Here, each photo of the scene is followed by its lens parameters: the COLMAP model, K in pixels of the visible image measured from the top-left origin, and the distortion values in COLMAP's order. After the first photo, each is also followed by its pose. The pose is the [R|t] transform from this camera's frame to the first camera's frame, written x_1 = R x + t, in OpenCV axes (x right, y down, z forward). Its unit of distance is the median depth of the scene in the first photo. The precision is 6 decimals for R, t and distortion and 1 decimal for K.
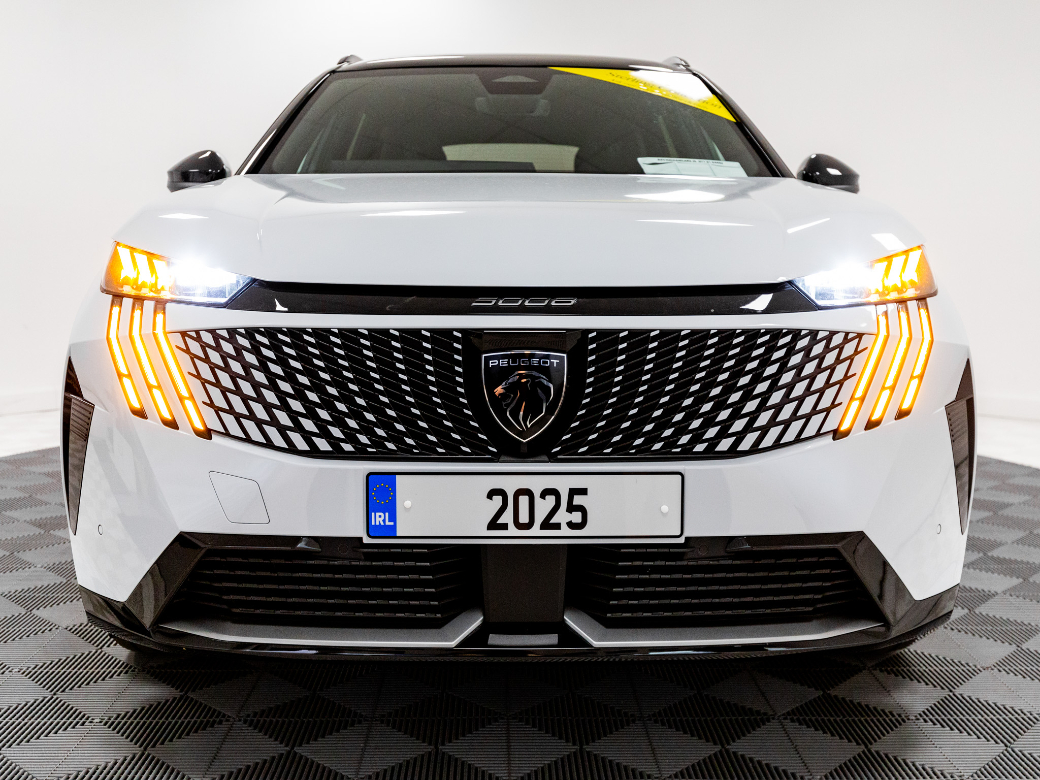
lens RADIAL K [[1058.4, 0, 520.1], [0, 1058.4, 389.4], [0, 0, 1]] dist [0.001214, 0.000000]
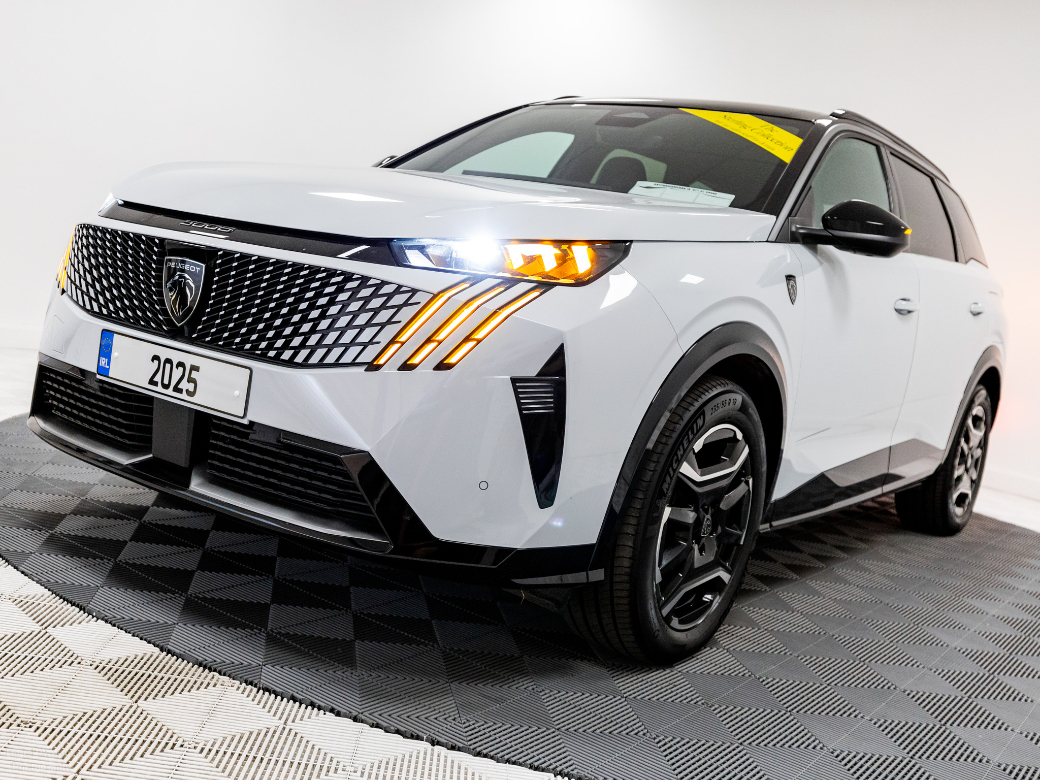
lens RADIAL K [[984.2, 0, 523.1], [0, 984.2, 383.1], [0, 0, 1]] dist [-0.020190, 0.000000]
pose [[0.839960, 0.193917, -0.506817, 1.024818], [-0.222029, 0.975027, 0.005088, 0.016821], [0.495147, 0.108254, 0.862039, 0.140334]]
